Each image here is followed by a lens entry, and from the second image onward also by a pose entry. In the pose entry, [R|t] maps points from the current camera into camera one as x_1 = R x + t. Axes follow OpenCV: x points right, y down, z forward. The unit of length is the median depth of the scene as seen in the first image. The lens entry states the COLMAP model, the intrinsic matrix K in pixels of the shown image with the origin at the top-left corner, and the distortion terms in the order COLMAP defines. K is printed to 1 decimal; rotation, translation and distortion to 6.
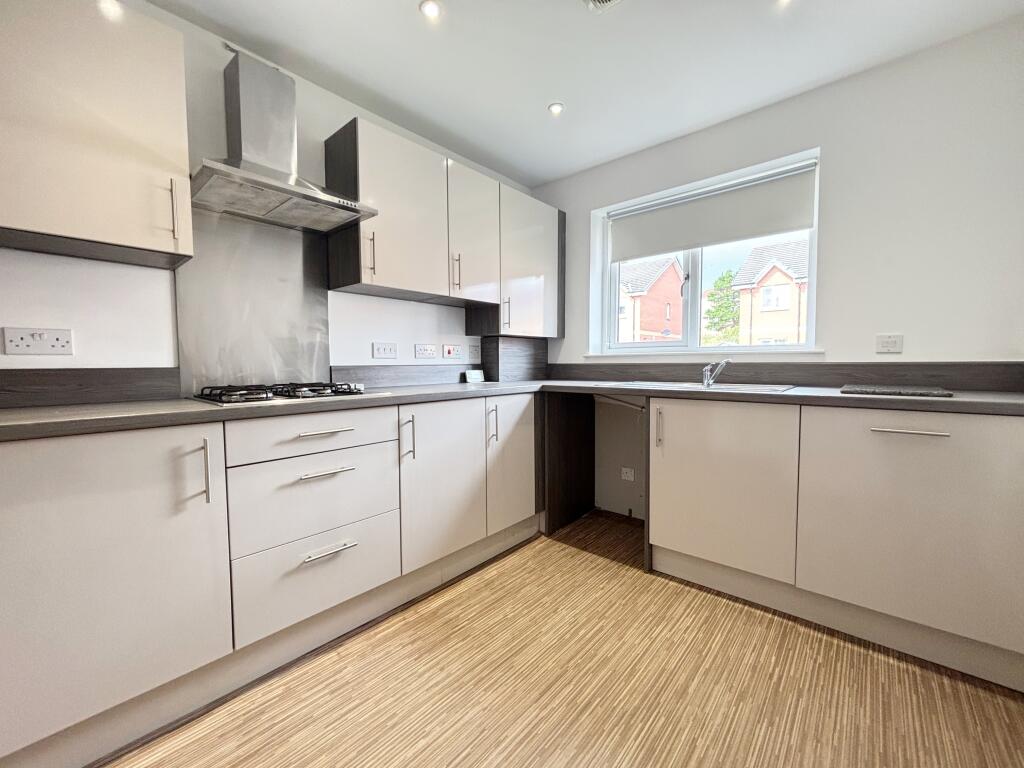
lens RADIAL K [[415.5, 0, 512.0], [0, 415.5, 384.0], [0, 0, 1]] dist [0.007642, 0.000180]
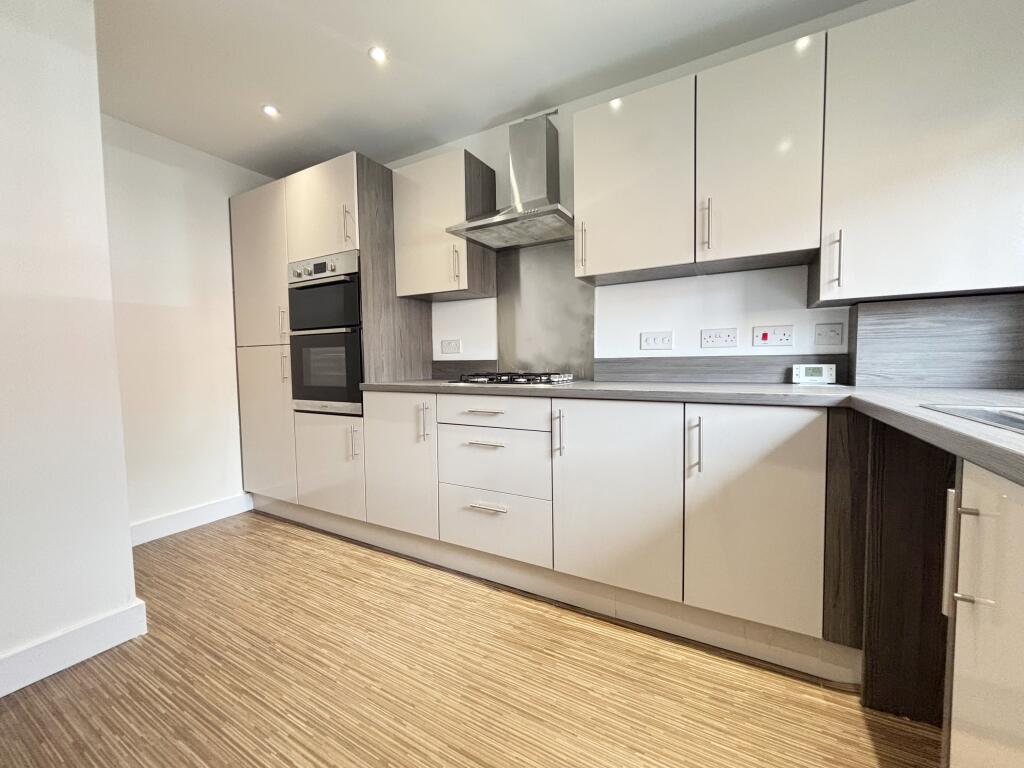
lens RADIAL K [[415.5, 0, 512.0], [0, 415.5, 384.0], [0, 0, 1]] dist [0.007642, 0.000180]
pose [[0.205777, 0.057104, -0.976931, 0.669276], [-0.040711, 0.997931, 0.049756, -0.026612], [0.977752, 0.029533, 0.207677, 0.697623]]
